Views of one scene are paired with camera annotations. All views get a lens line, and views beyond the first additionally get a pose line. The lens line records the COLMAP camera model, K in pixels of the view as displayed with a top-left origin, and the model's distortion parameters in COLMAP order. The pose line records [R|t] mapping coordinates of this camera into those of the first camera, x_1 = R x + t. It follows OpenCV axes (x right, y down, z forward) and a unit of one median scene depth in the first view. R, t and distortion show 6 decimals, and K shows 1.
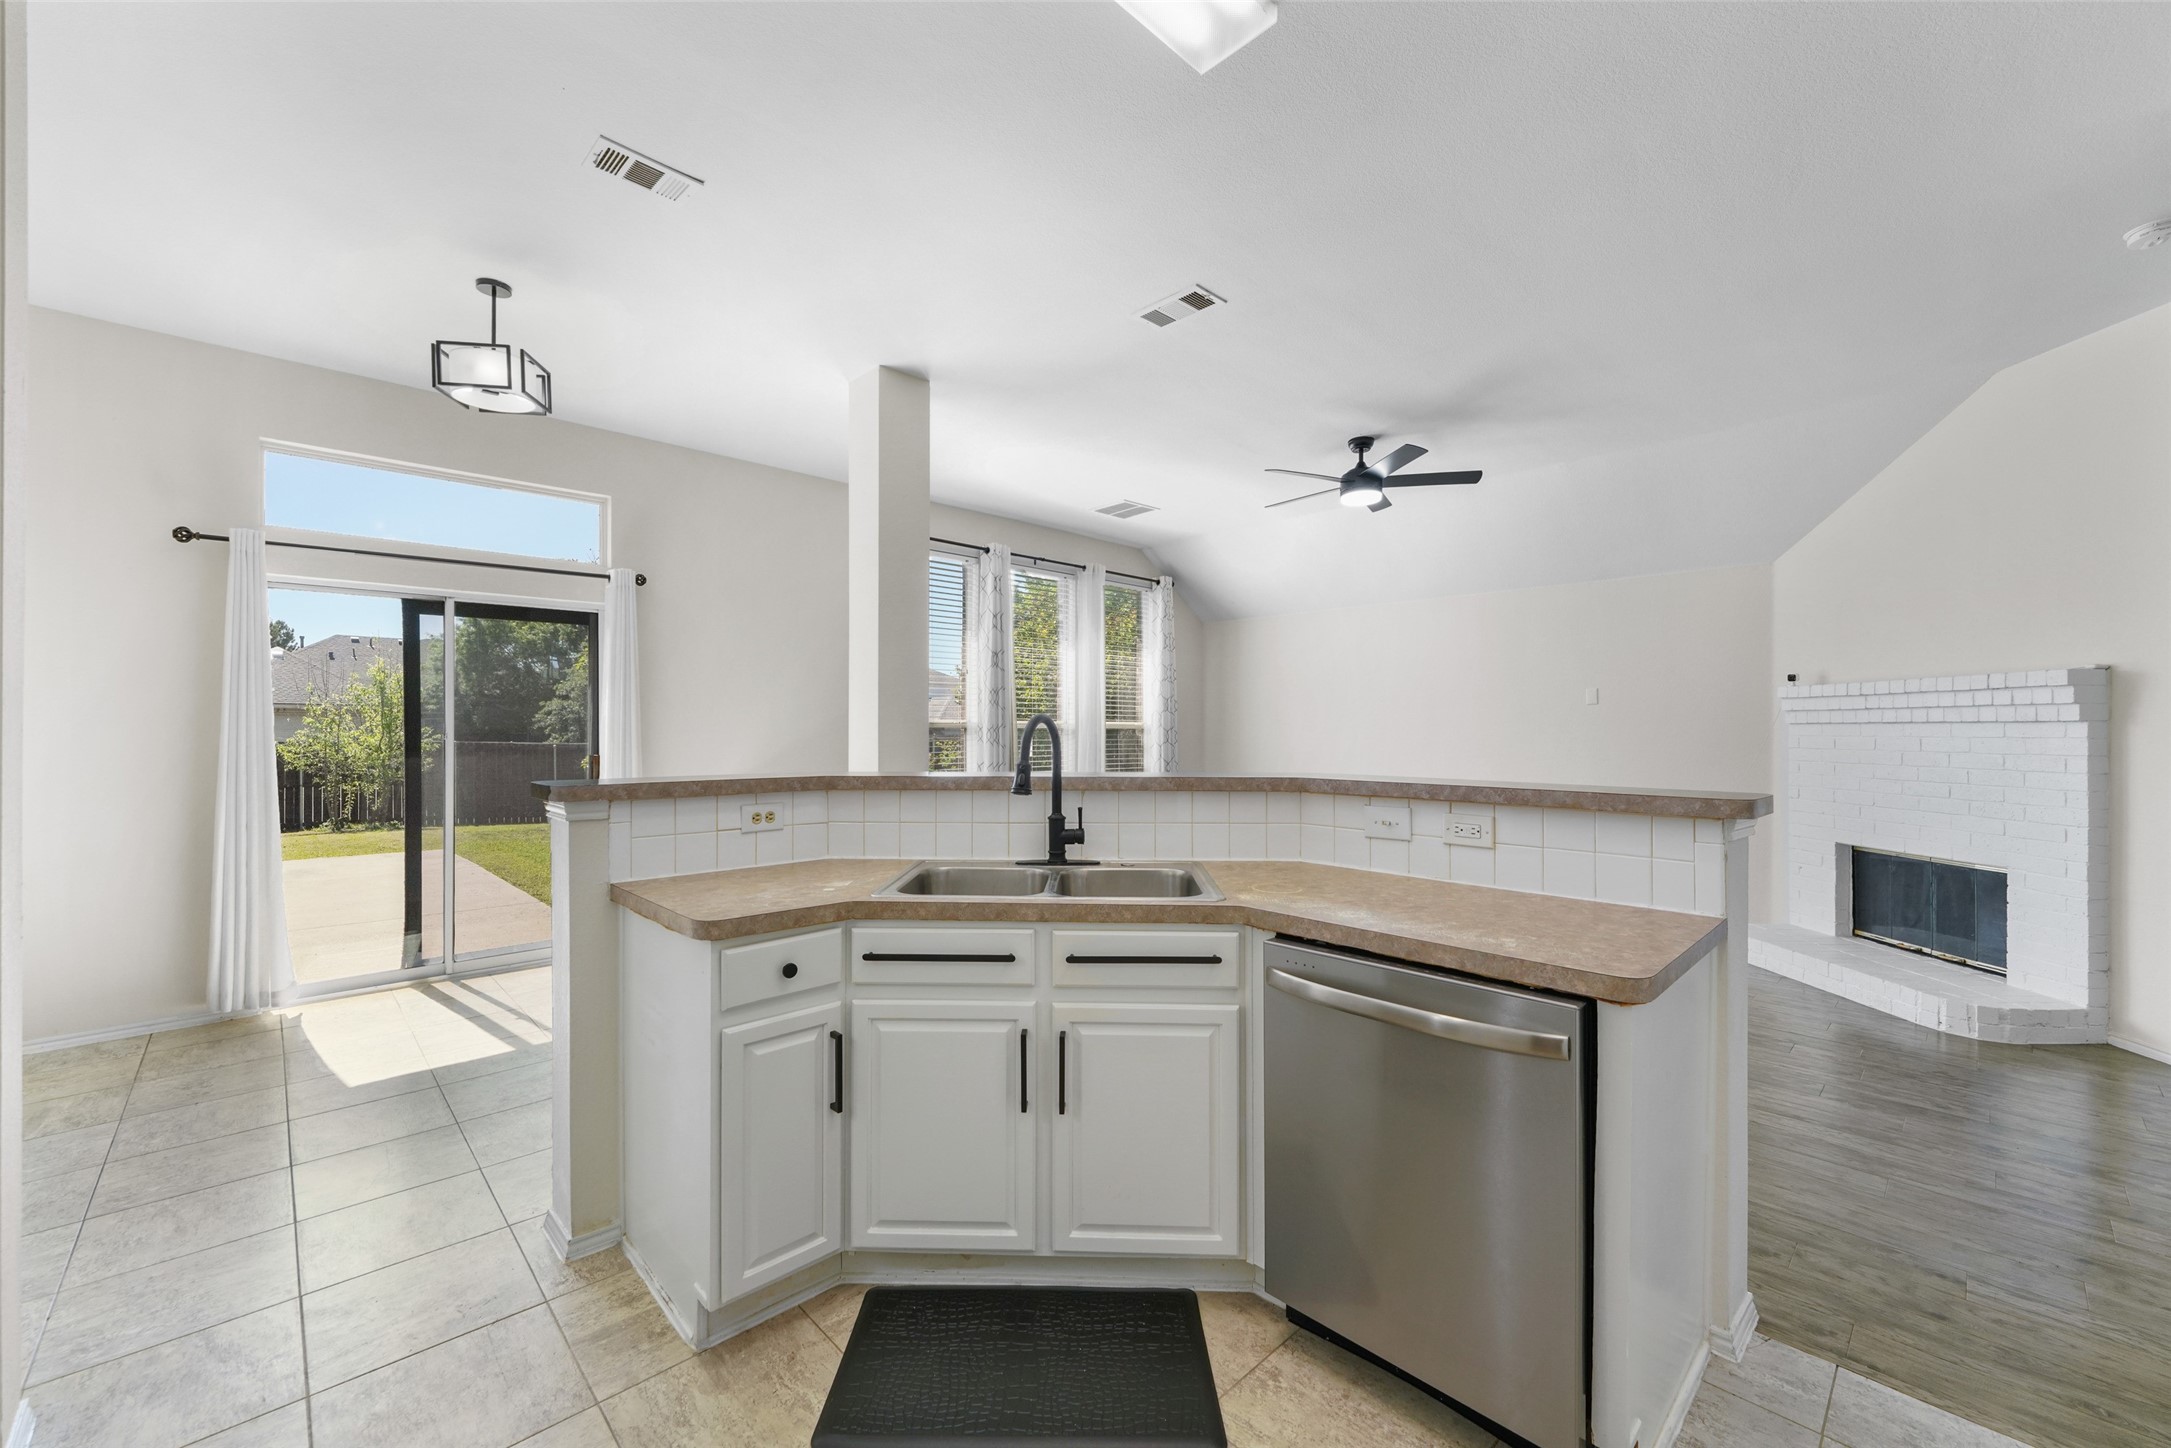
lens RADIAL K [[857.5, 0, 1075.8], [0, 857.5, 728.6], [0, 0, 1]] dist [-0.001090, -0.000255]
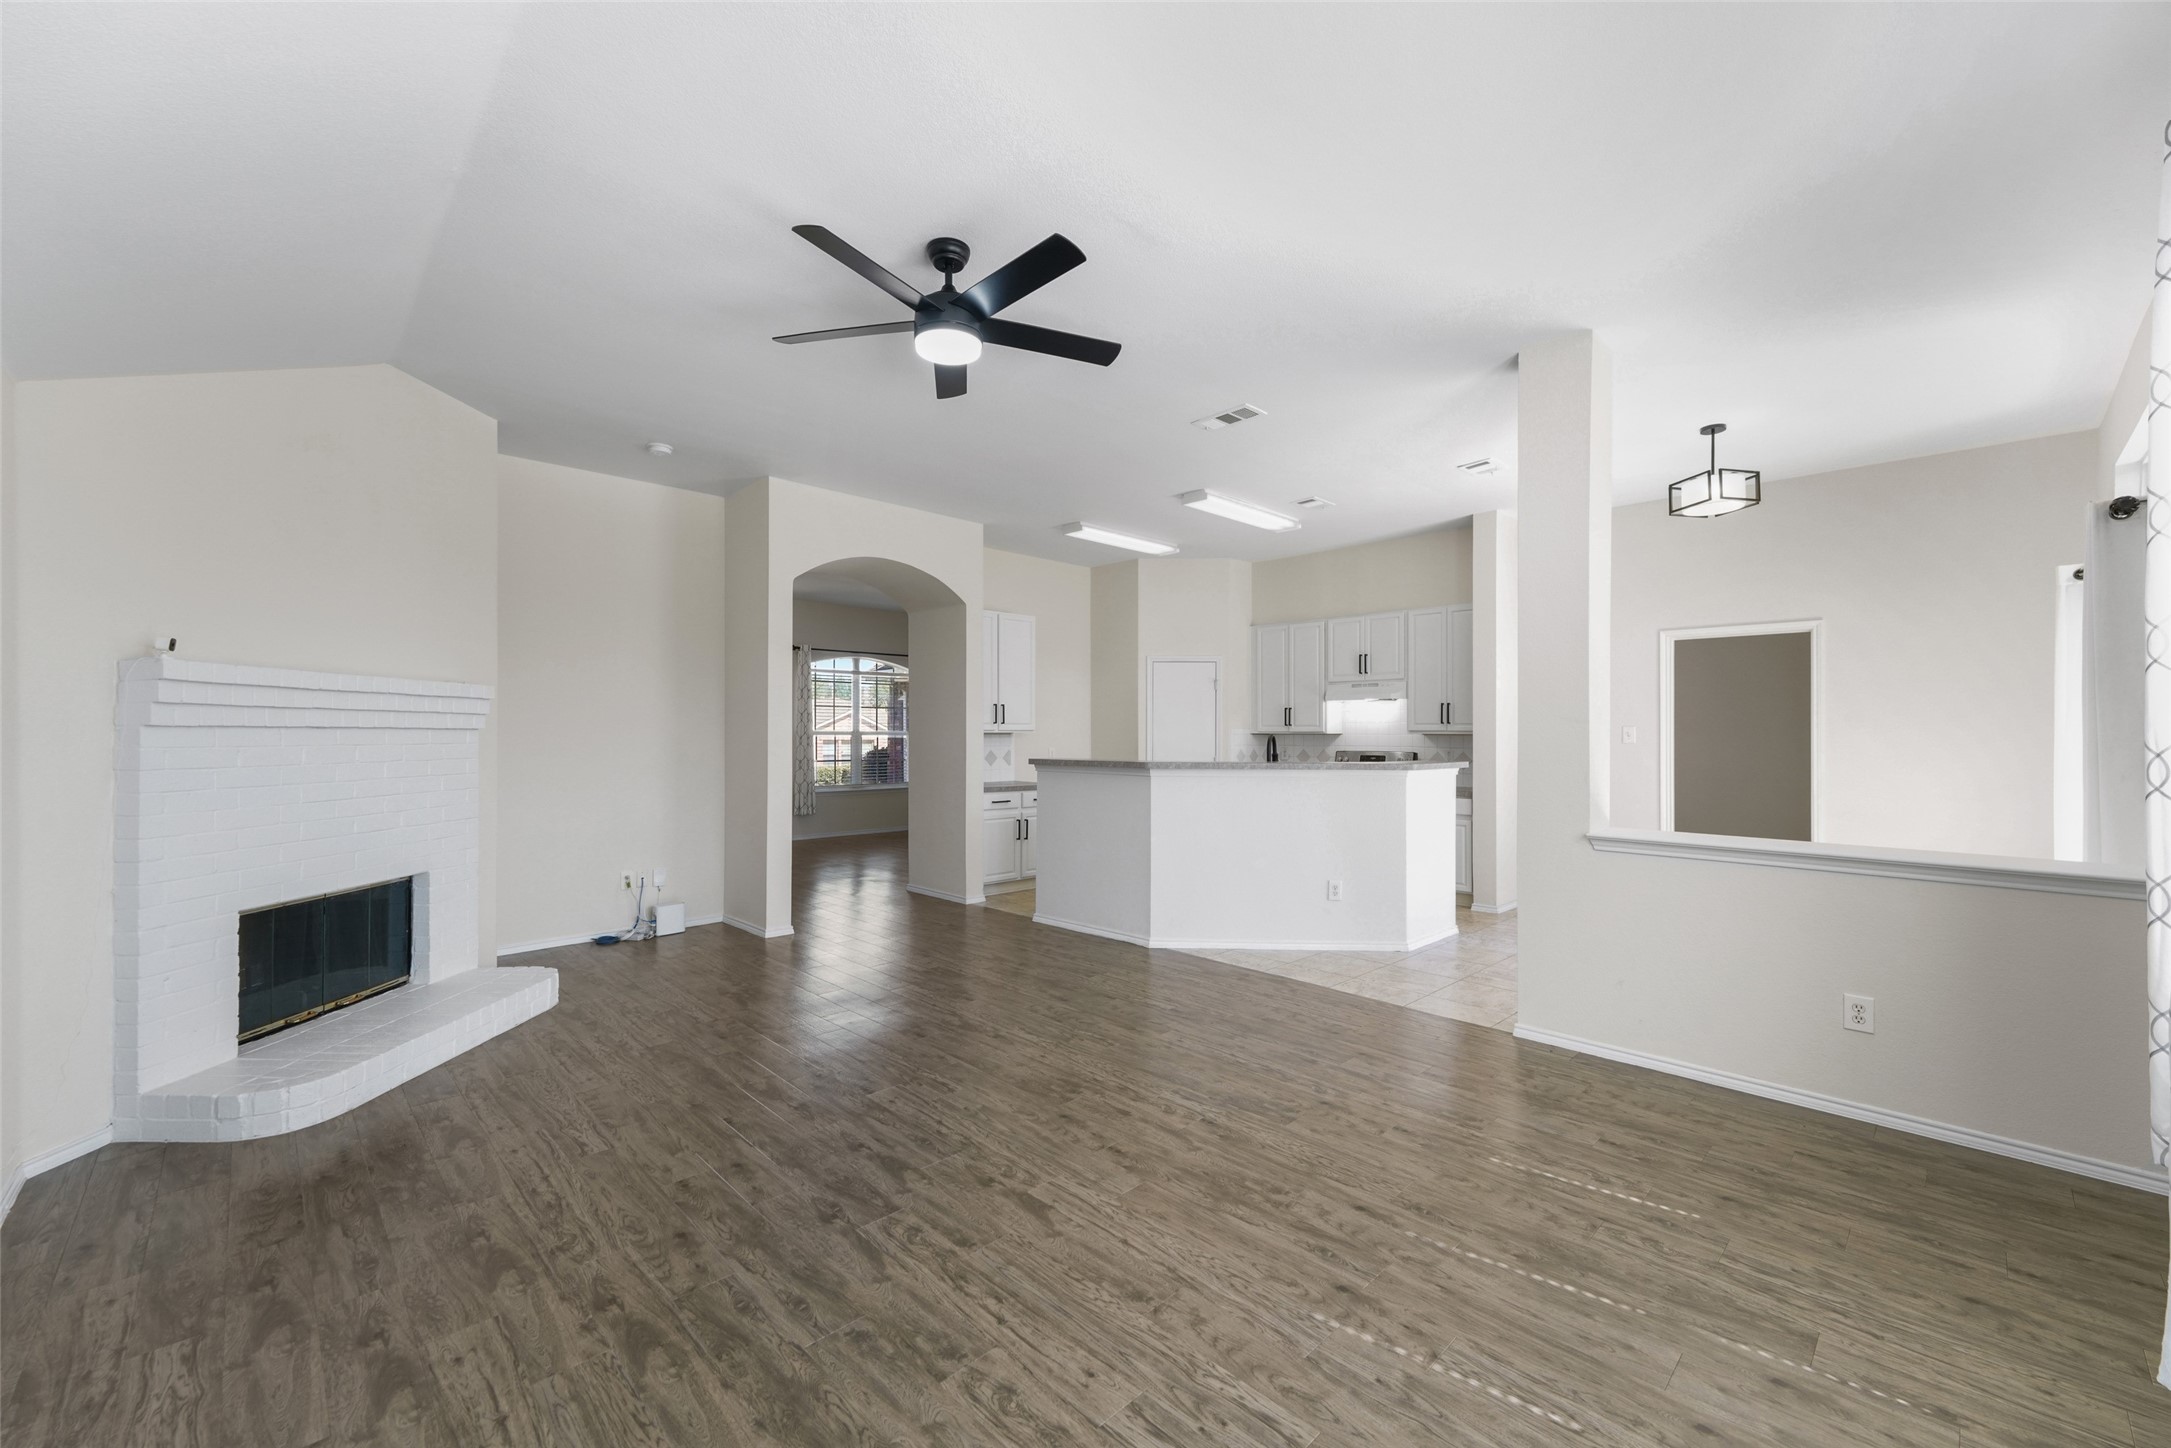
lens RADIAL K [[857.5, 0, 1078.3], [0, 857.5, 735.1], [0, 0, 1]] dist [-0.001090, -0.000255]
pose [[-0.999926, -0.004468, -0.011284, 0.302037], [-0.004434, 0.999985, -0.003066, -0.000490], [0.011298, -0.003016, -0.999932, 1.941172]]
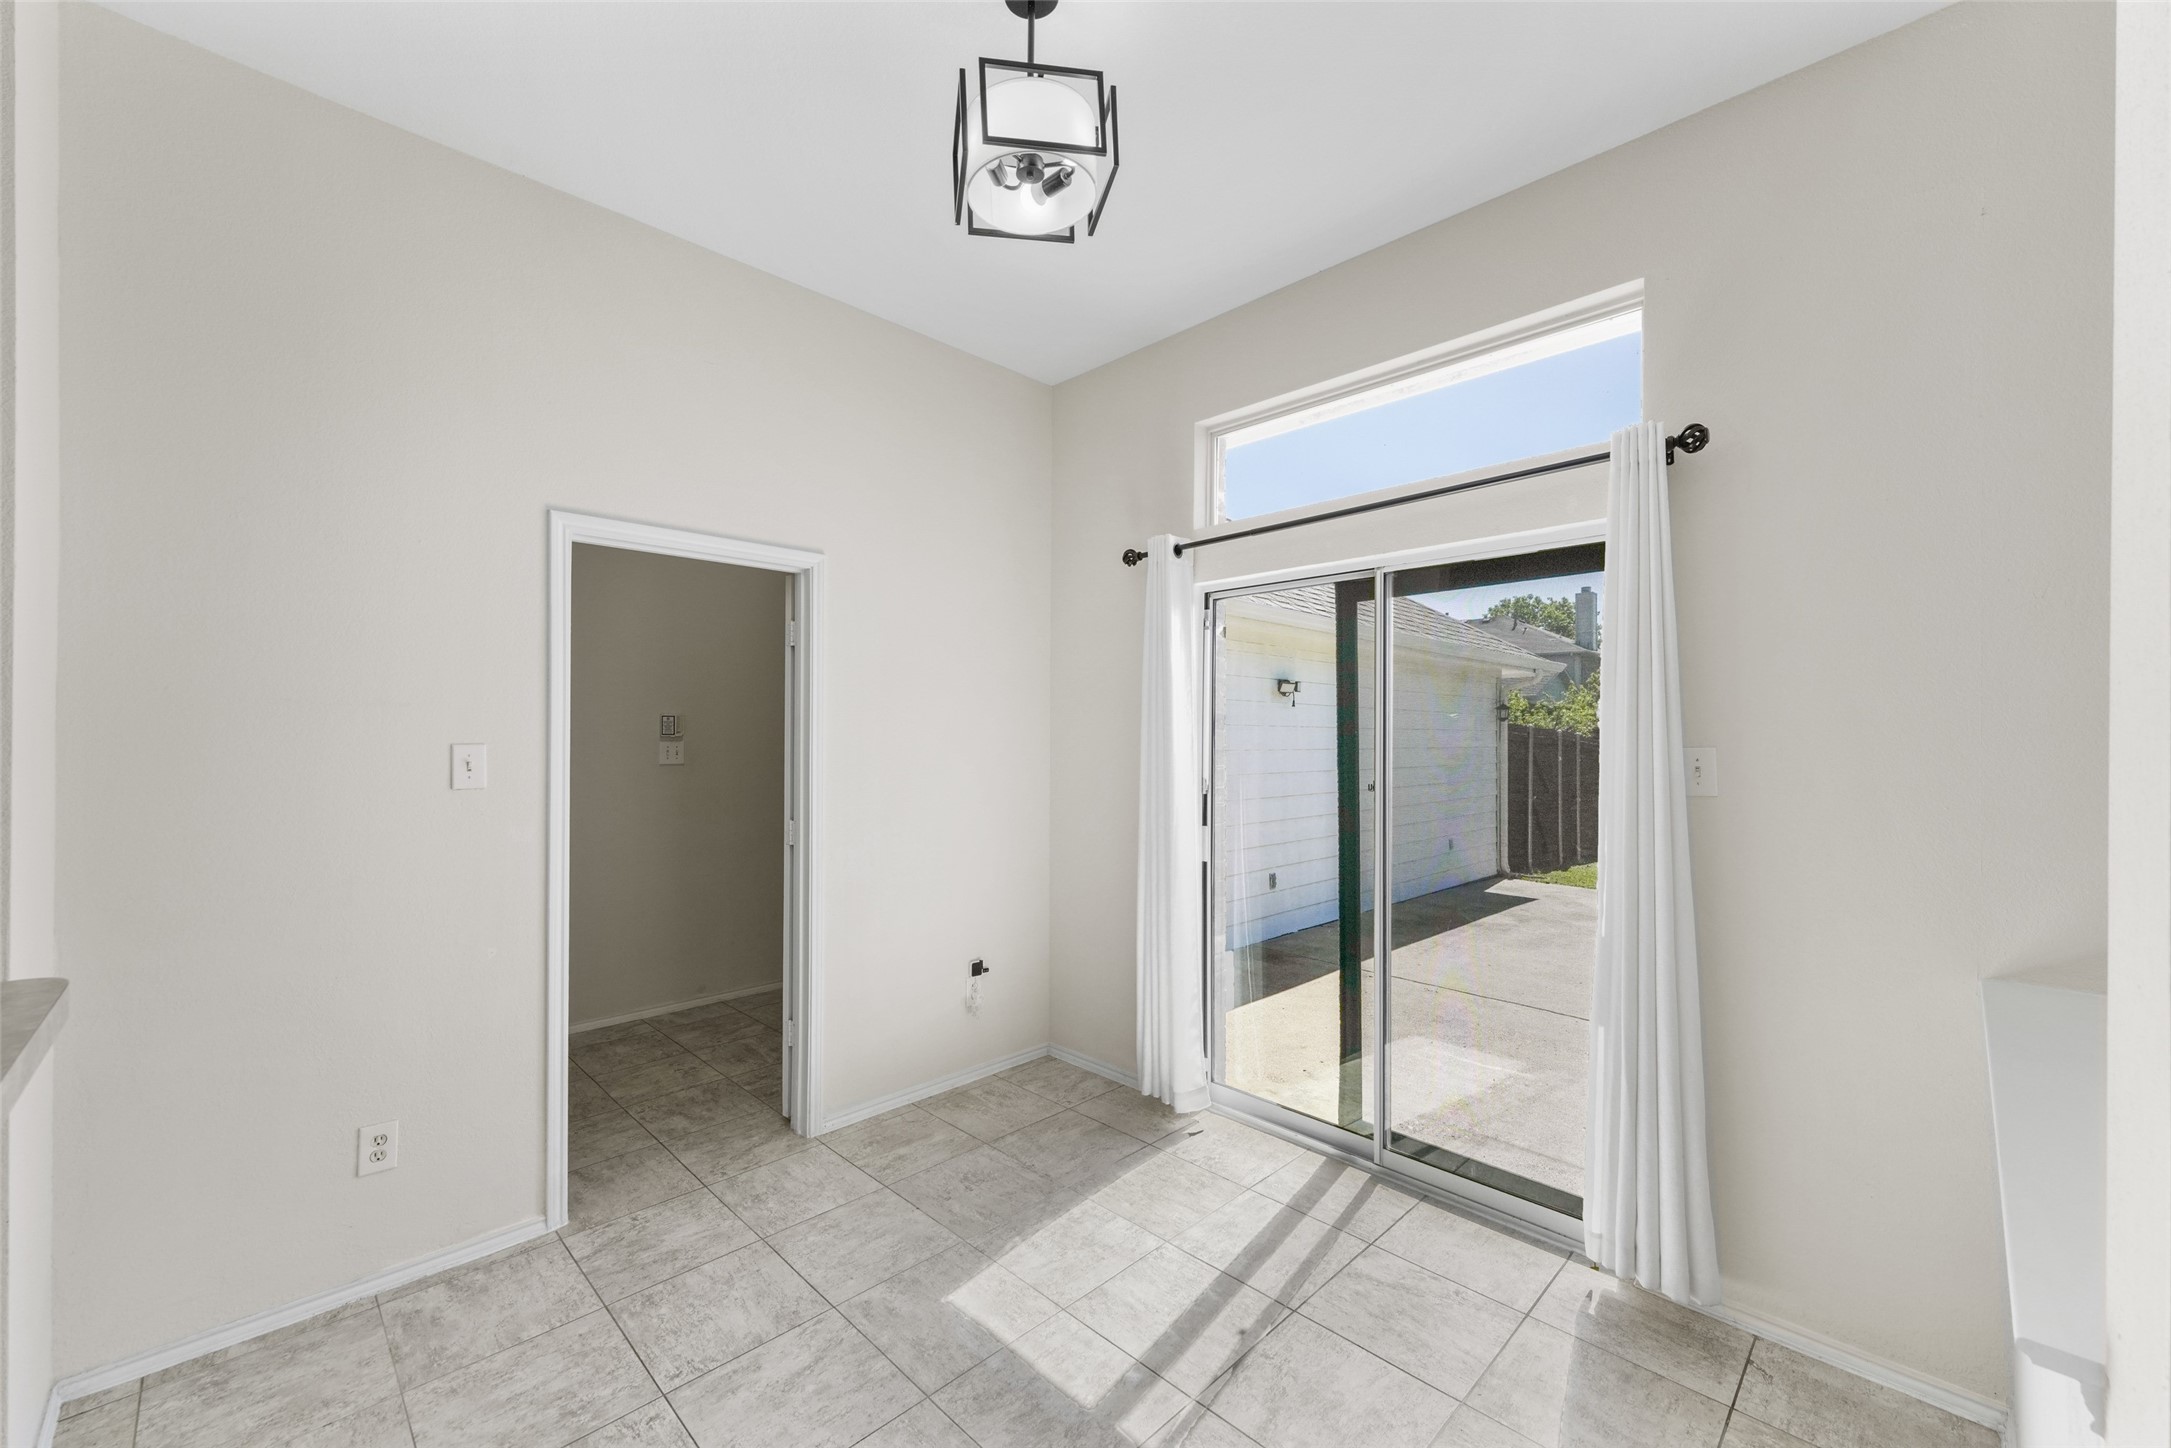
lens RADIAL K [[857.5, 0, 1083.9], [0, 857.5, 732.3], [0, 0, 1]] dist [-0.001090, -0.000255]
pose [[0.026820, -0.005394, -0.999626, -0.107200], [0.002851, 0.999982, -0.005320, -0.029982], [0.999636, -0.002707, 0.026835, 0.813773]]
